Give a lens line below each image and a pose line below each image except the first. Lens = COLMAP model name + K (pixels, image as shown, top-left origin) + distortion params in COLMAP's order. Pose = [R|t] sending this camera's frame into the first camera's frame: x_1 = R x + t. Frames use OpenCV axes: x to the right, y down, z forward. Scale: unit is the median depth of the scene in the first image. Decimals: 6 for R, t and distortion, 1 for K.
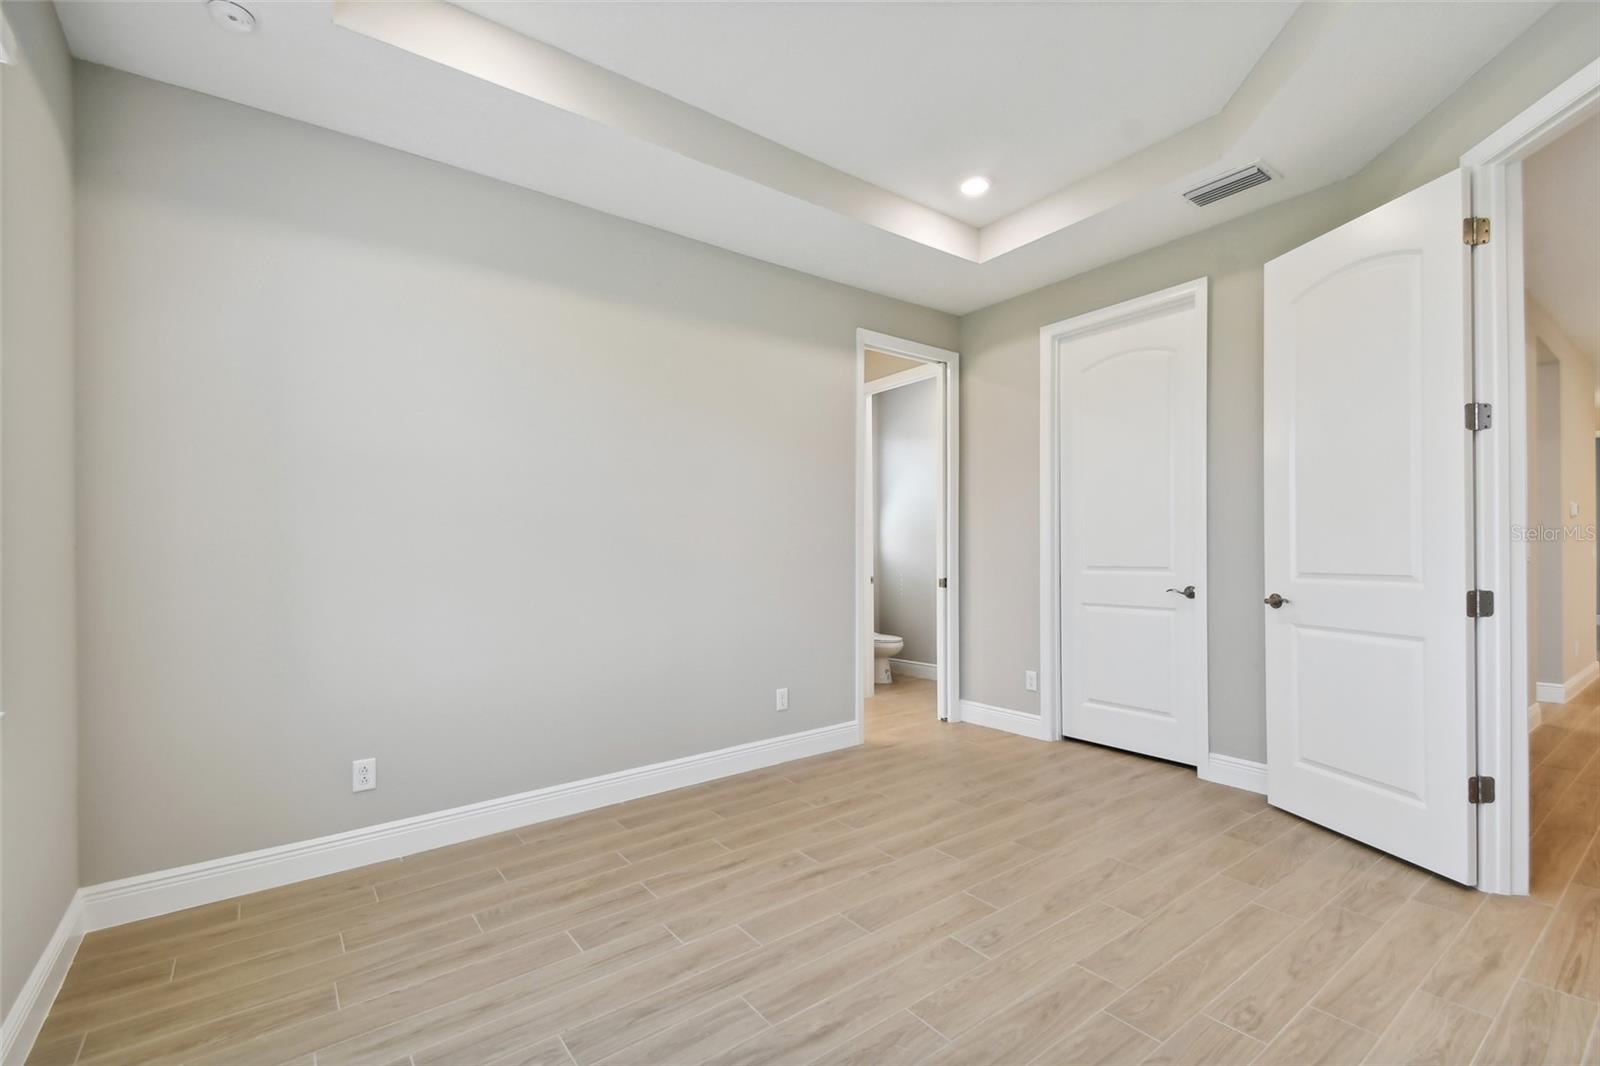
lens RADIAL K [[699.1, 0, 801.1], [0, 699.1, 550.9], [0, 0, 1]] dist [0.046484, -0.022959]
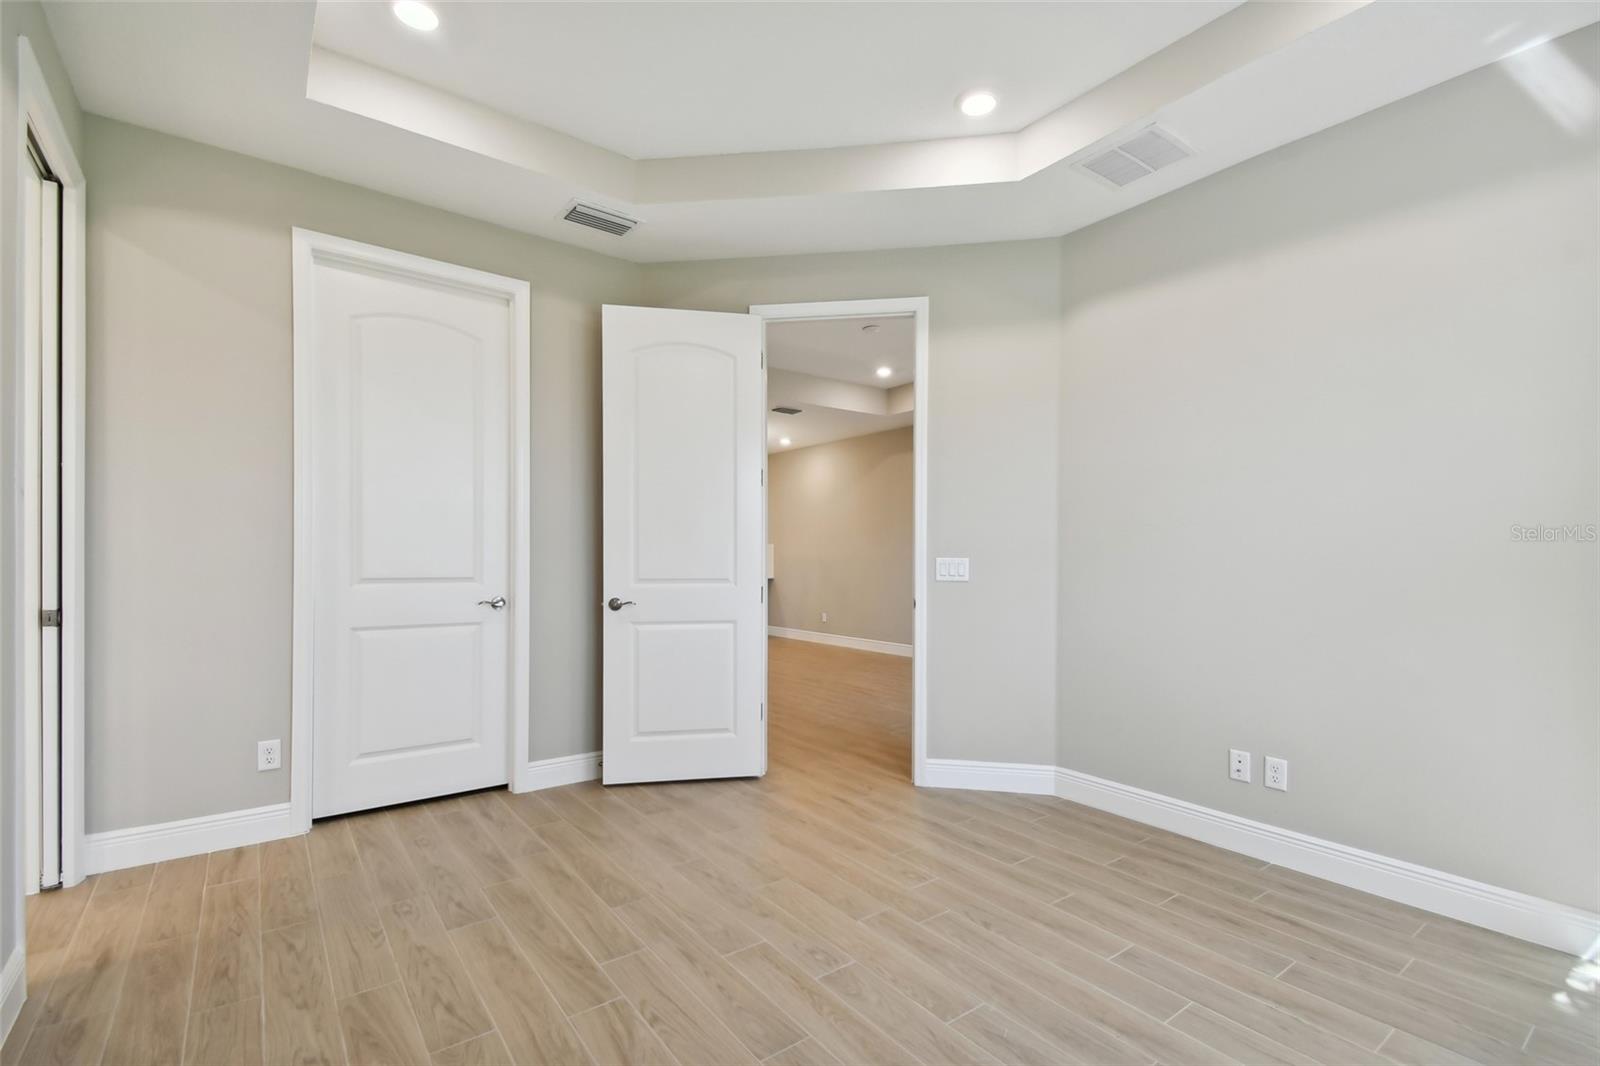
lens RADIAL K [[726.1, 0, 803.2], [0, 726.1, 563.5], [0, 0, 1]] dist [0.028582, -0.000161]
pose [[-0.001102, 0.004480, 0.999989, -0.498146], [-0.005579, 0.999974, -0.004486, 0.008229], [-0.999984, -0.005584, -0.001077, 0.689125]]
